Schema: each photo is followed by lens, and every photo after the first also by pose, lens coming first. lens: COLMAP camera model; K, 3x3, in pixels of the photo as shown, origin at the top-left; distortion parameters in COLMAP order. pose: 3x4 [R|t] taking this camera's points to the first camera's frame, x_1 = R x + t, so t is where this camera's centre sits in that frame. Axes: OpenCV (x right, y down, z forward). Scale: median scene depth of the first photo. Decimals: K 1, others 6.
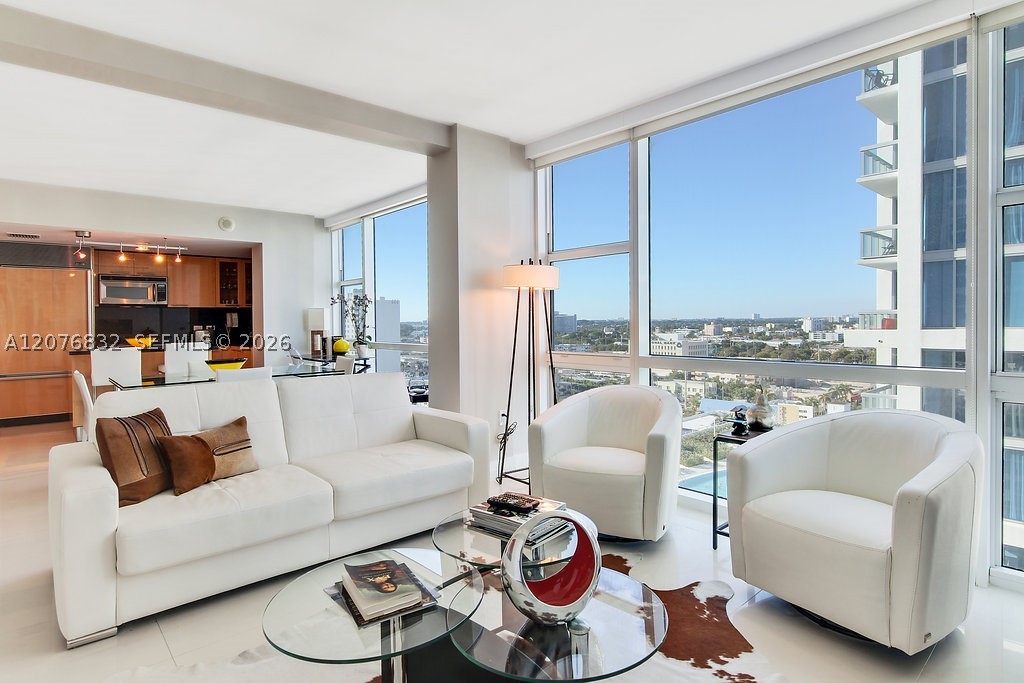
lens RADIAL K [[532.7, 0, 505.2], [0, 532.7, 327.5], [0, 0, 1]] dist [0.000564, -0.000350]
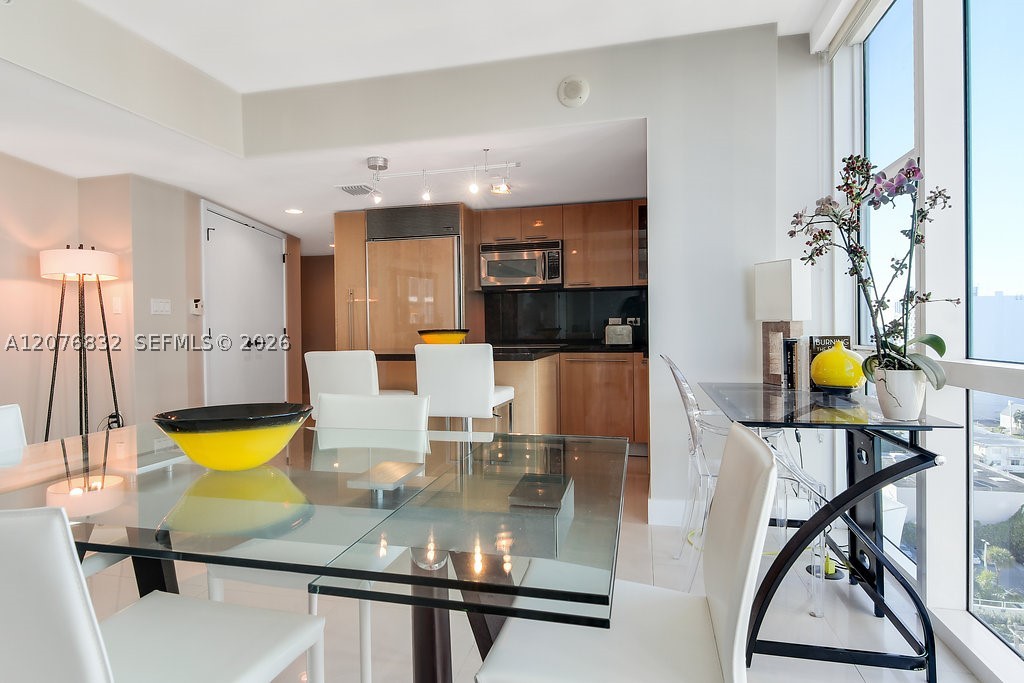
lens RADIAL K [[545.5, 0, 520.6], [0, 545.5, 339.4], [0, 0, 1]] dist [-0.000932, -0.000566]
pose [[0.584413, 0.018806, -0.811238, -0.146930], [-0.008293, 0.999818, 0.017203, 0.013385], [0.811414, -0.003326, 0.584463, 0.629459]]
